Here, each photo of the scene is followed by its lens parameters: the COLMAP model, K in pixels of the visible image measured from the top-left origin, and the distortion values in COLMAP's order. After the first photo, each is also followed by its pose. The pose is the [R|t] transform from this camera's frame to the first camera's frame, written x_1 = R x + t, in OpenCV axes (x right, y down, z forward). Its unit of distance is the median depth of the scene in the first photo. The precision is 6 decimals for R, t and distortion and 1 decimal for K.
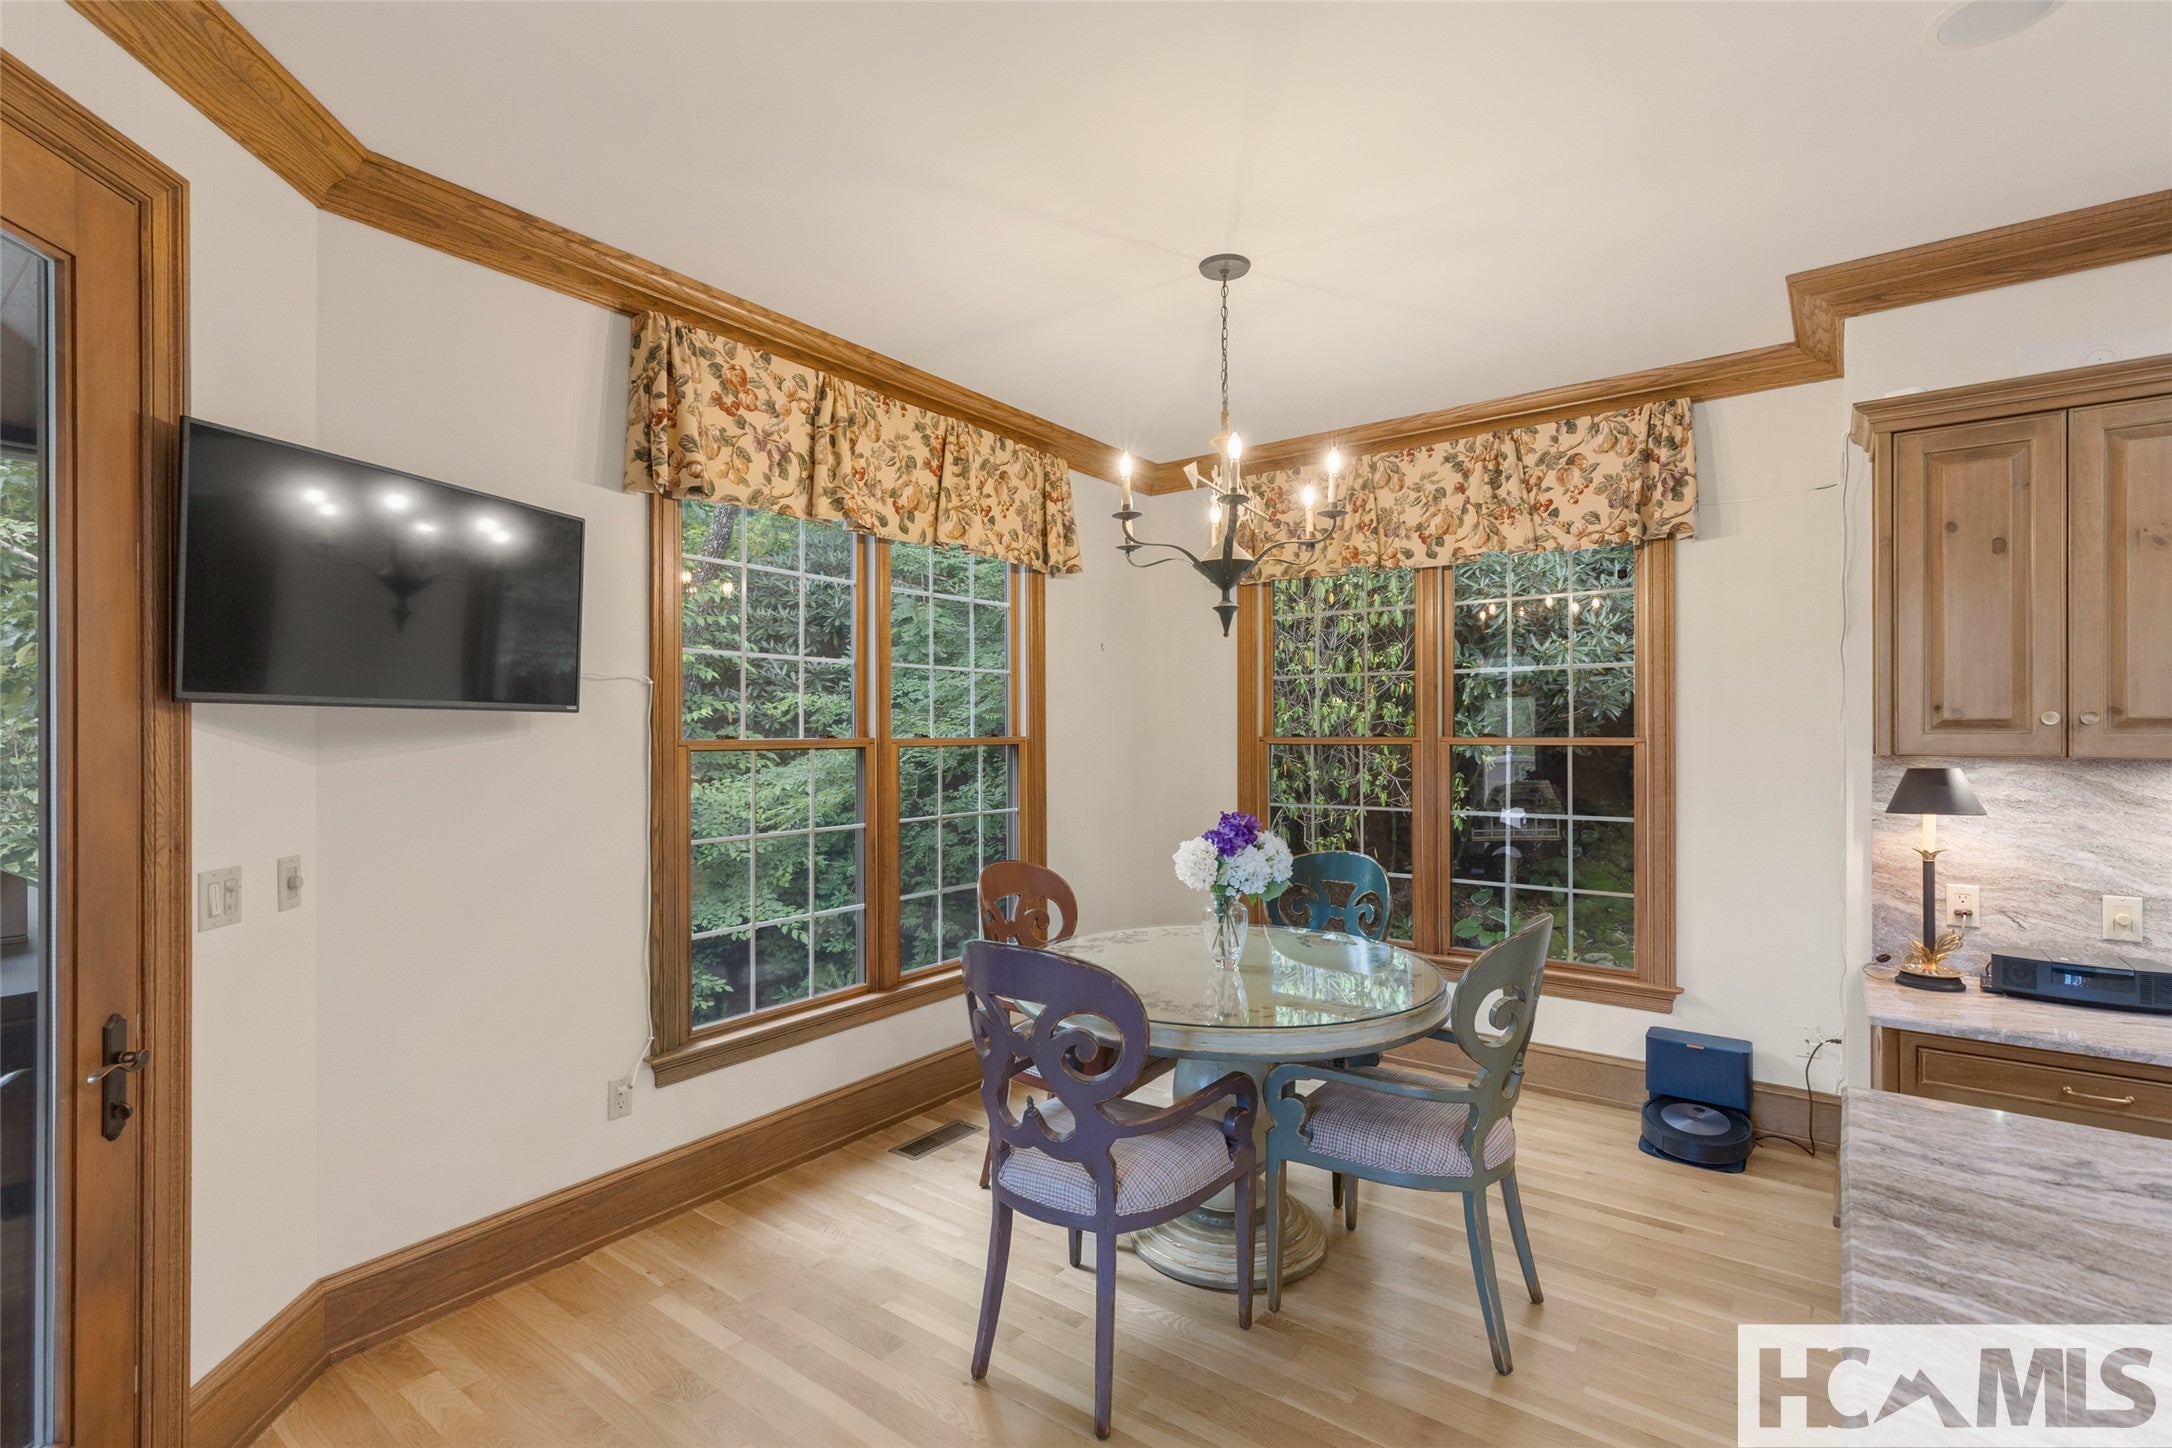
lens RADIAL K [[1003.7, 0, 1082.9], [0, 1003.7, 742.6], [0, 0, 1]] dist [0.014869, 0.000333]
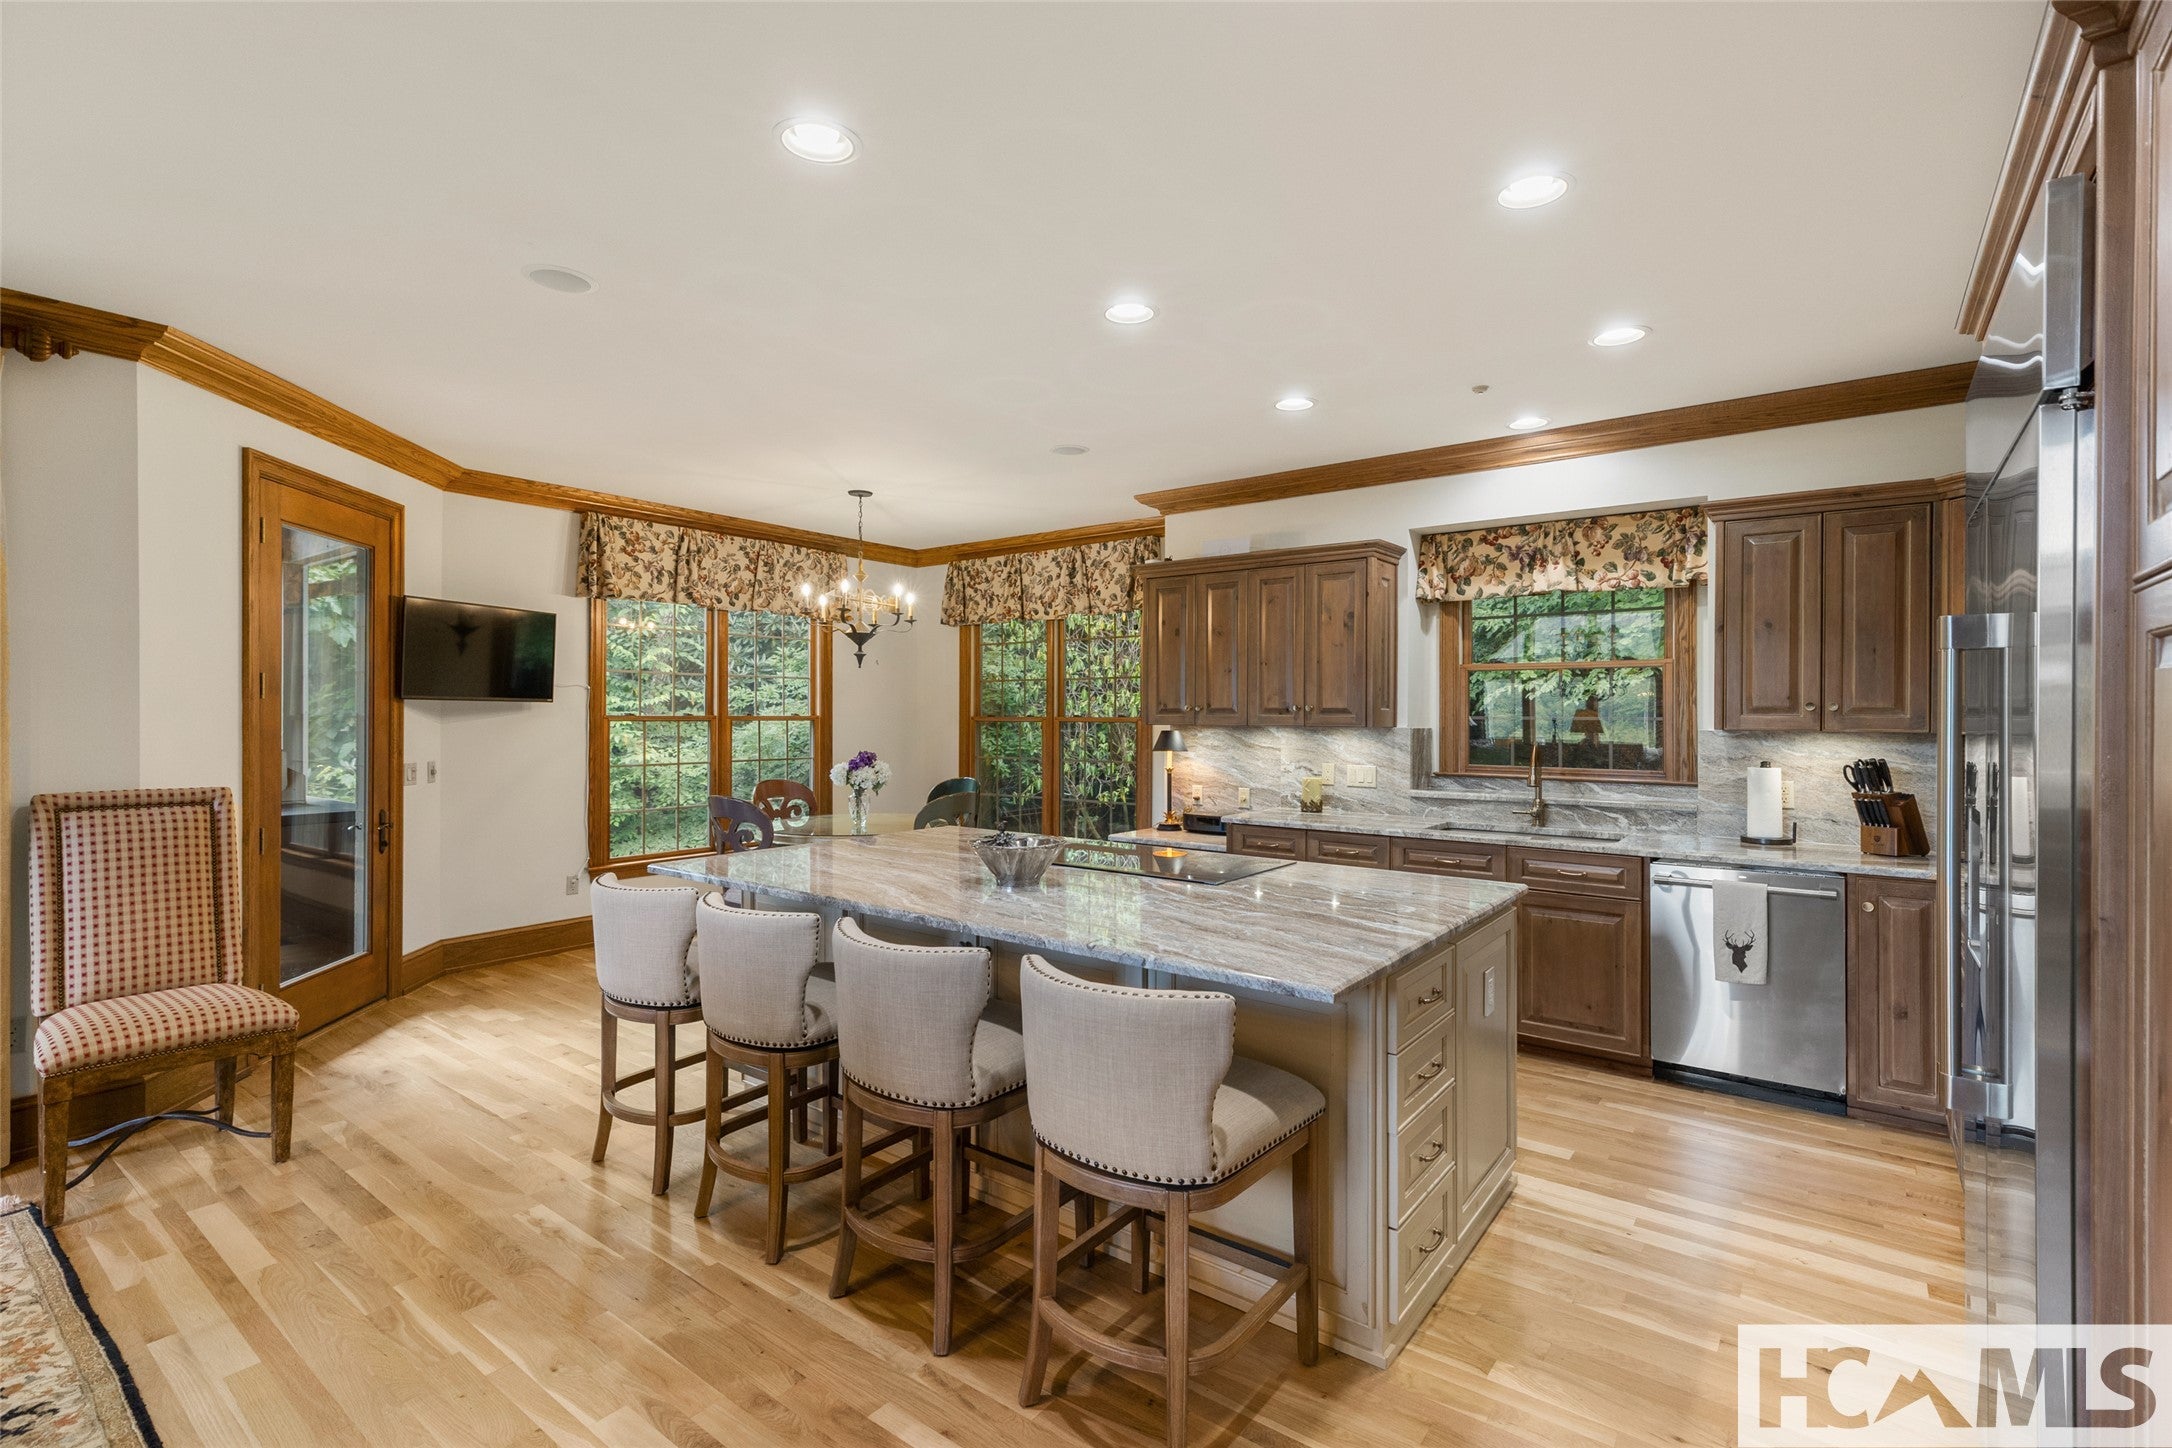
lens RADIAL K [[1003.5, 0, 1086.0], [0, 1003.5, 724.0], [0, 0, 1]] dist [0.016904, -0.000104]
pose [[0.999972, 0.004990, -0.005636, 0.537848], [-0.004996, 0.999987, -0.001159, 0.011419], [0.005631, 0.001188, 0.999983, -0.949533]]
